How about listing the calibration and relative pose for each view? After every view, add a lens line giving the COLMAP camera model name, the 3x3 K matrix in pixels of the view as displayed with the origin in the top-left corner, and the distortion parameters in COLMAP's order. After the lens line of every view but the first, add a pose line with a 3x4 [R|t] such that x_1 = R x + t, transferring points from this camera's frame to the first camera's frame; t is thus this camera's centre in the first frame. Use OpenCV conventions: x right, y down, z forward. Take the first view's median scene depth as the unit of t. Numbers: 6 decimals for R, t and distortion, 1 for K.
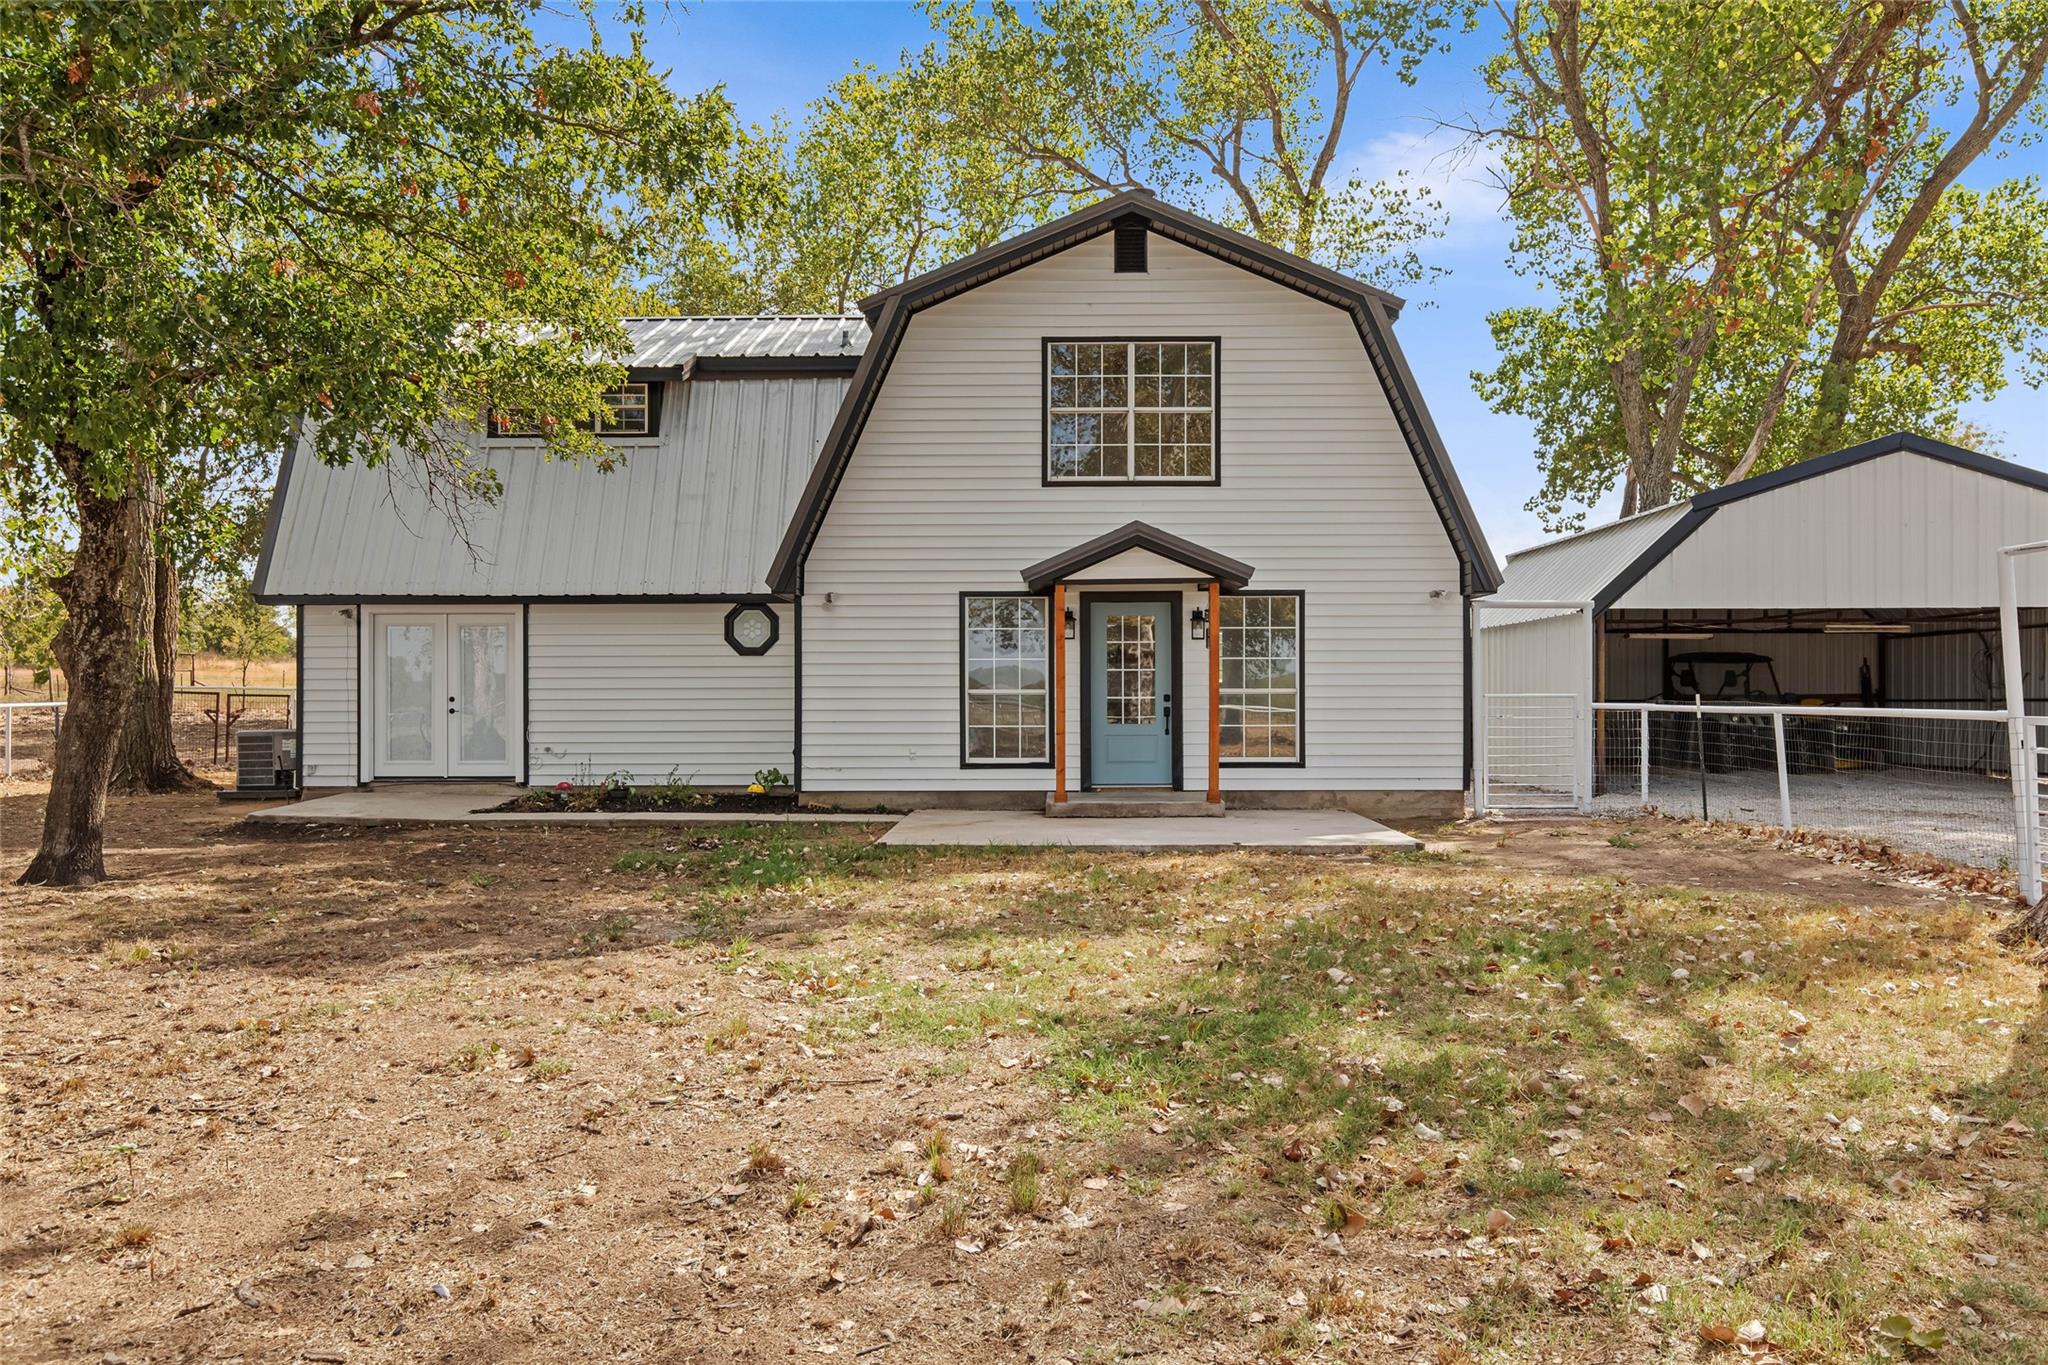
lens RADIAL K [[1586.6, 0, 1024.2], [0, 1586.6, 681.3], [0, 0, 1]] dist [0.002401, 0.000453]
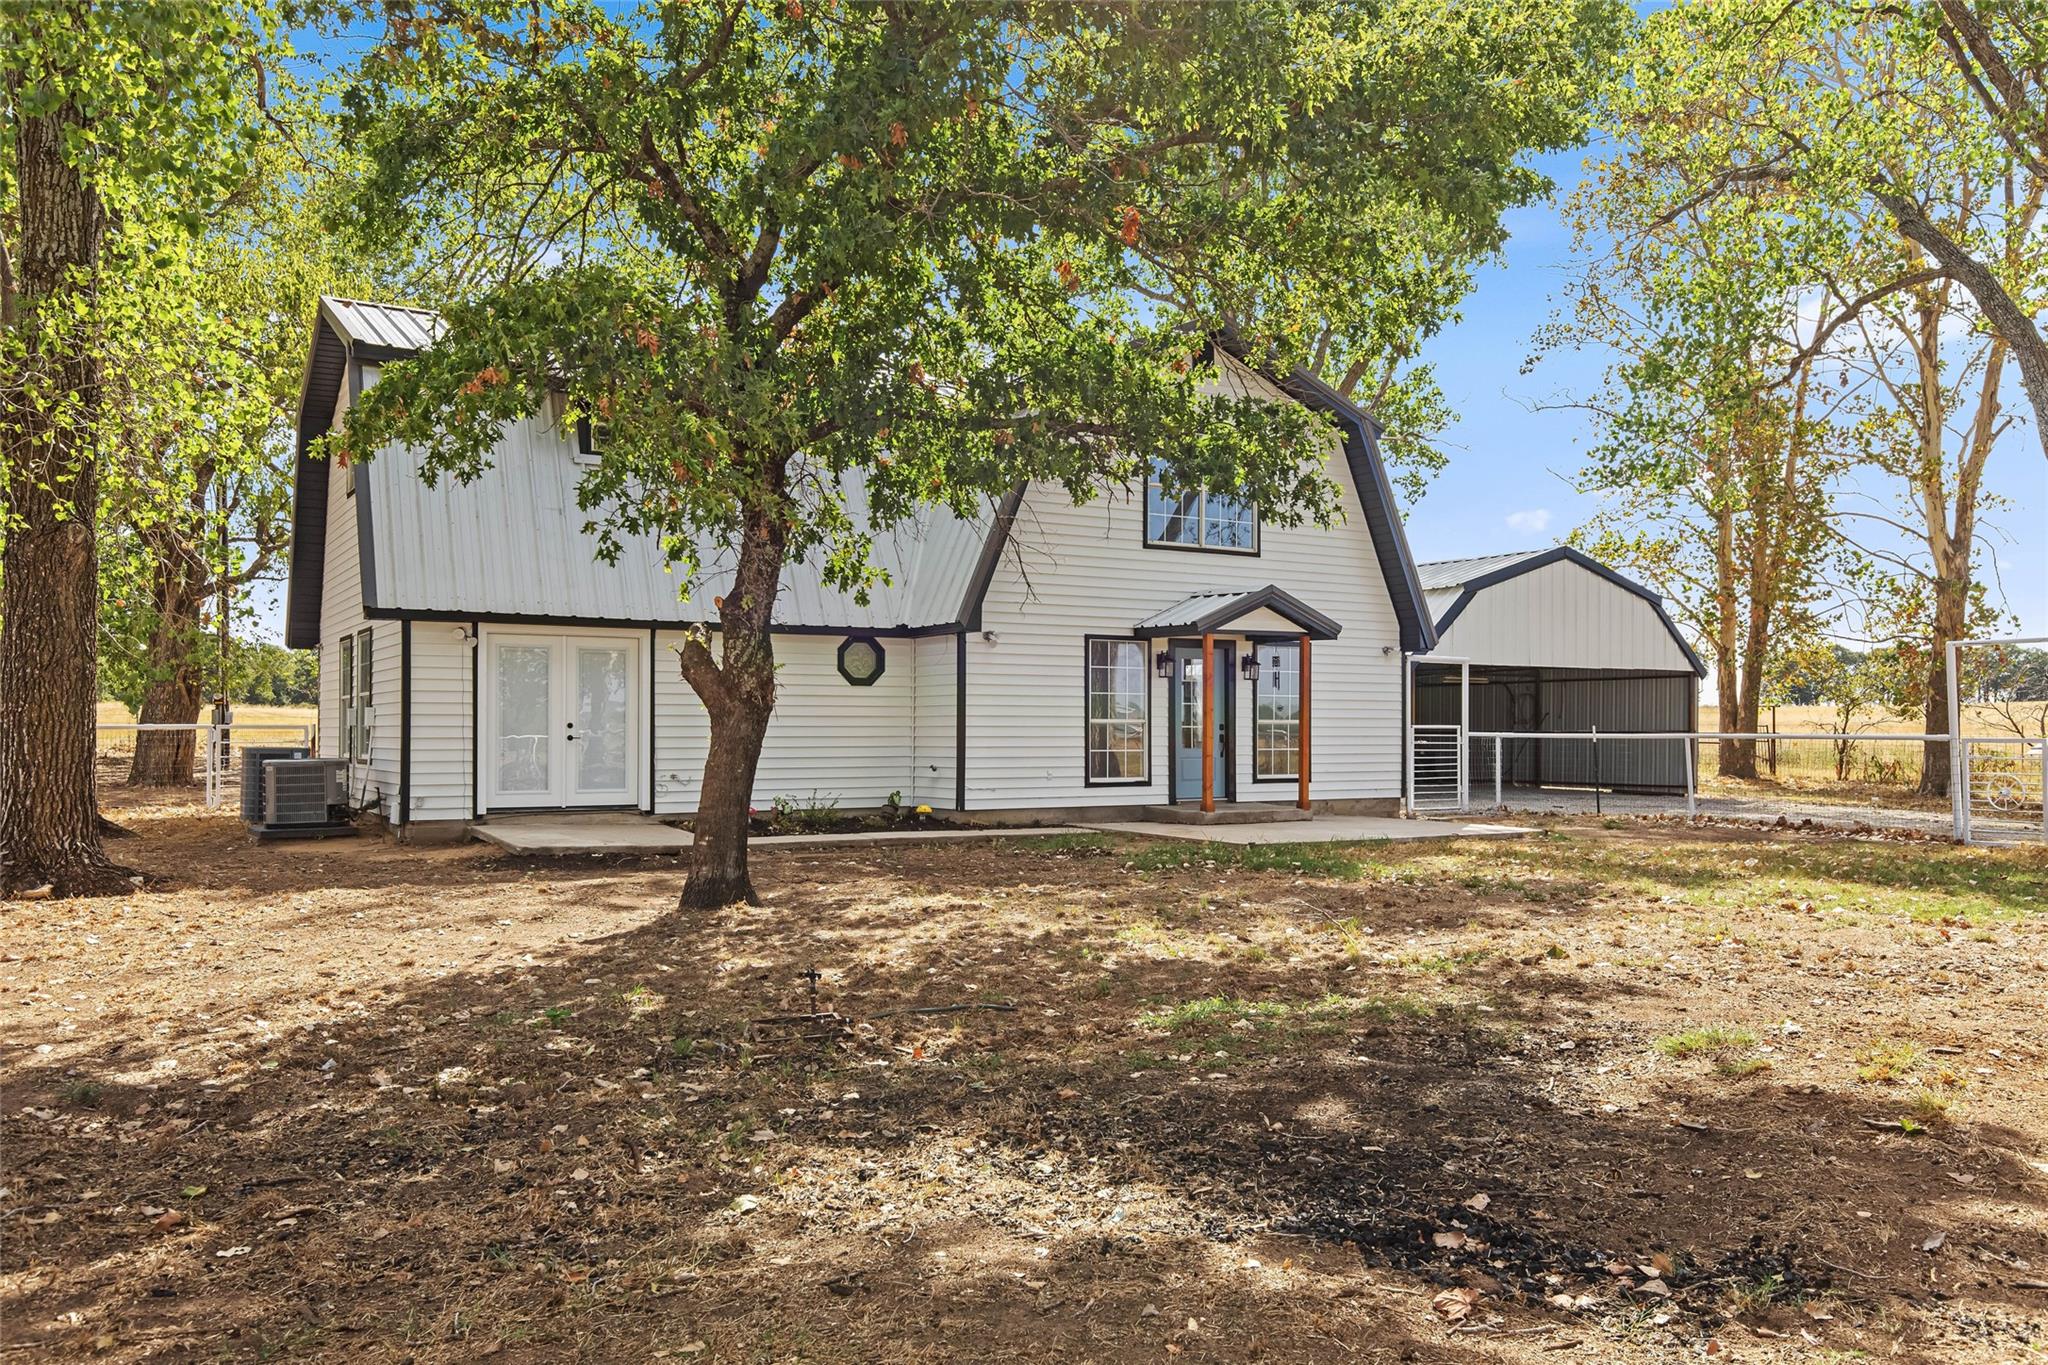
lens RADIAL K [[1586.6, 0, 1024.9], [0, 1586.6, 690.5], [0, 0, 1]] dist [0.002401, 0.000453]
pose [[0.836201, 0.016918, 0.548161, -0.679513], [-0.008833, 0.999810, -0.017383, 0.004818], [-0.548351, 0.009694, 0.836192, 0.054104]]
